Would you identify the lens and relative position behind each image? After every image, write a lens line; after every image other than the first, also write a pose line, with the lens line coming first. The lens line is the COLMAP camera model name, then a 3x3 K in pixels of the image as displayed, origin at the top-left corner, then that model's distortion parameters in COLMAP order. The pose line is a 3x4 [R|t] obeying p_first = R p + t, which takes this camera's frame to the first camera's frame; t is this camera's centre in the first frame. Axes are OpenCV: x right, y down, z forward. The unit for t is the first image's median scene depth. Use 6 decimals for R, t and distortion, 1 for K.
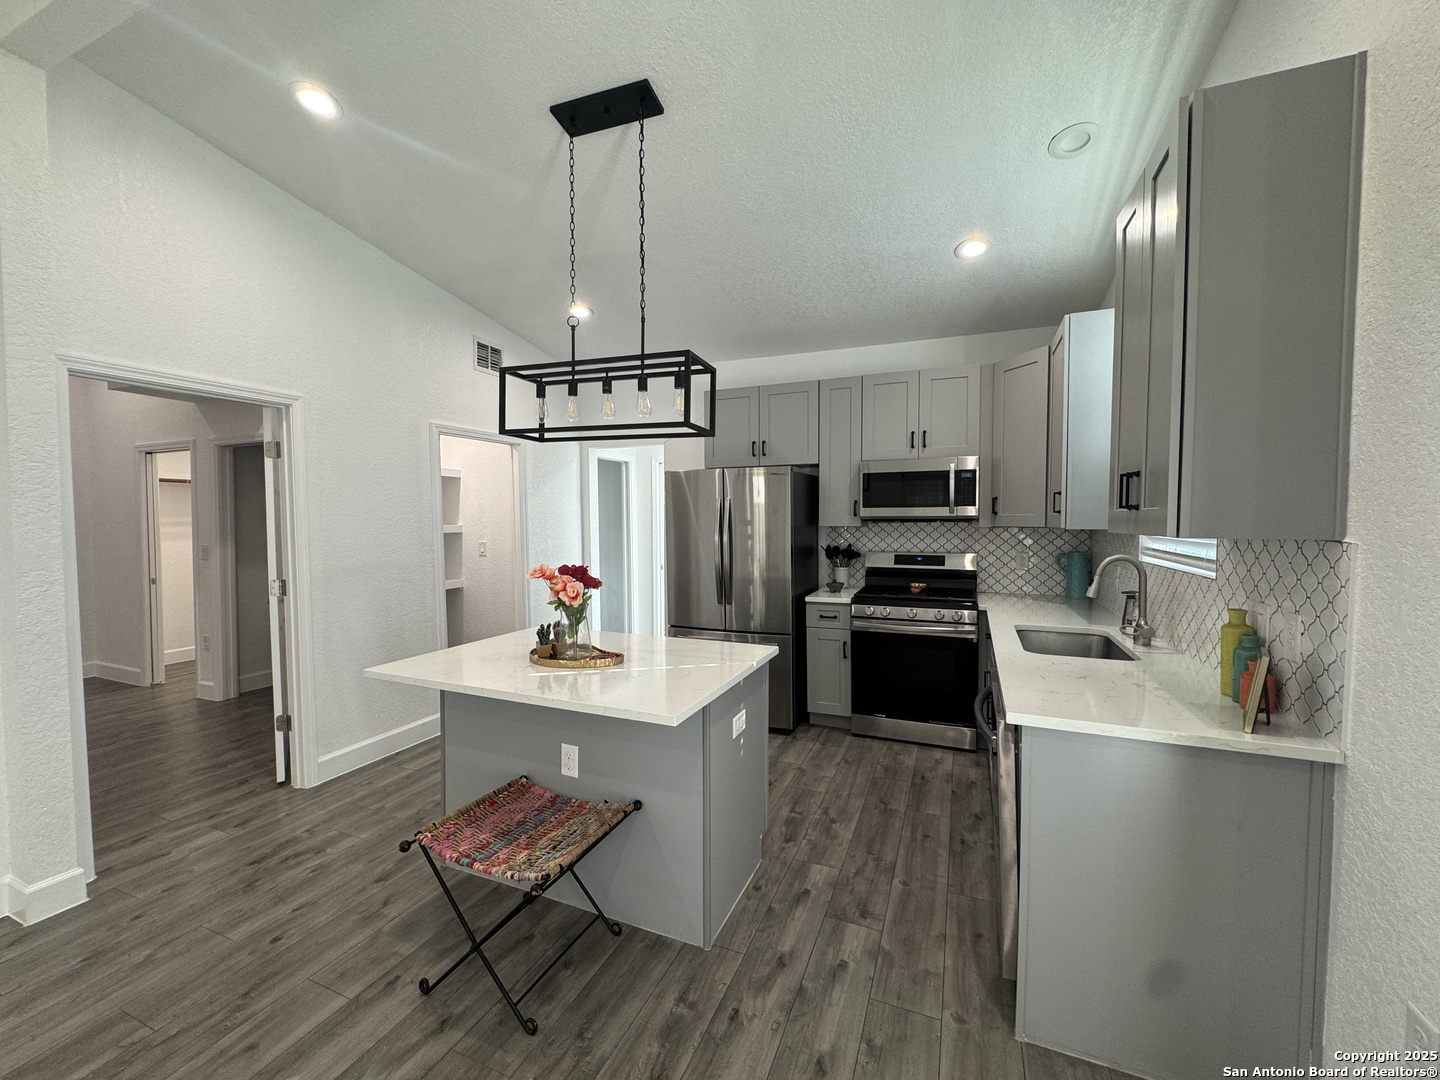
lens RADIAL K [[578.7, 0, 723.4], [0, 578.7, 539.3], [0, 0, 1]] dist [-0.002111, 0.000043]
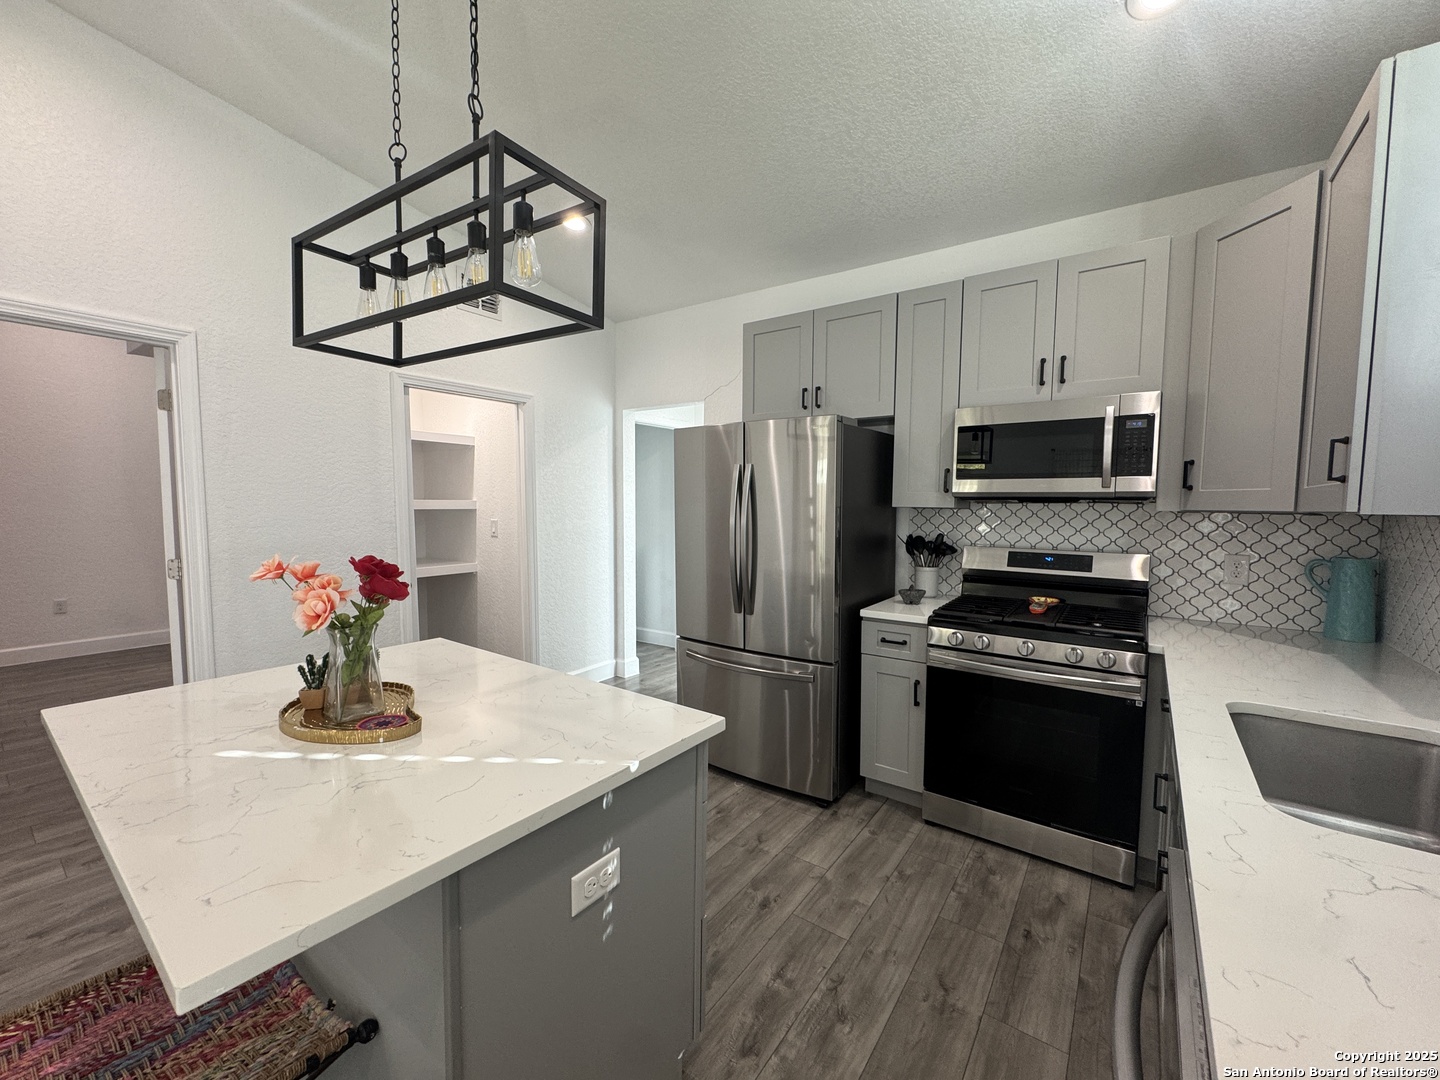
lens RADIAL K [[578.7, 0, 720.7], [0, 578.7, 539.8], [0, 0, 1]] dist [-0.002111, 0.000043]
pose [[0.973097, 0.027831, -0.228709, 0.136829], [-0.021778, 0.999344, 0.028949, 0.001180], [0.229365, -0.023190, 0.973064, 0.304465]]
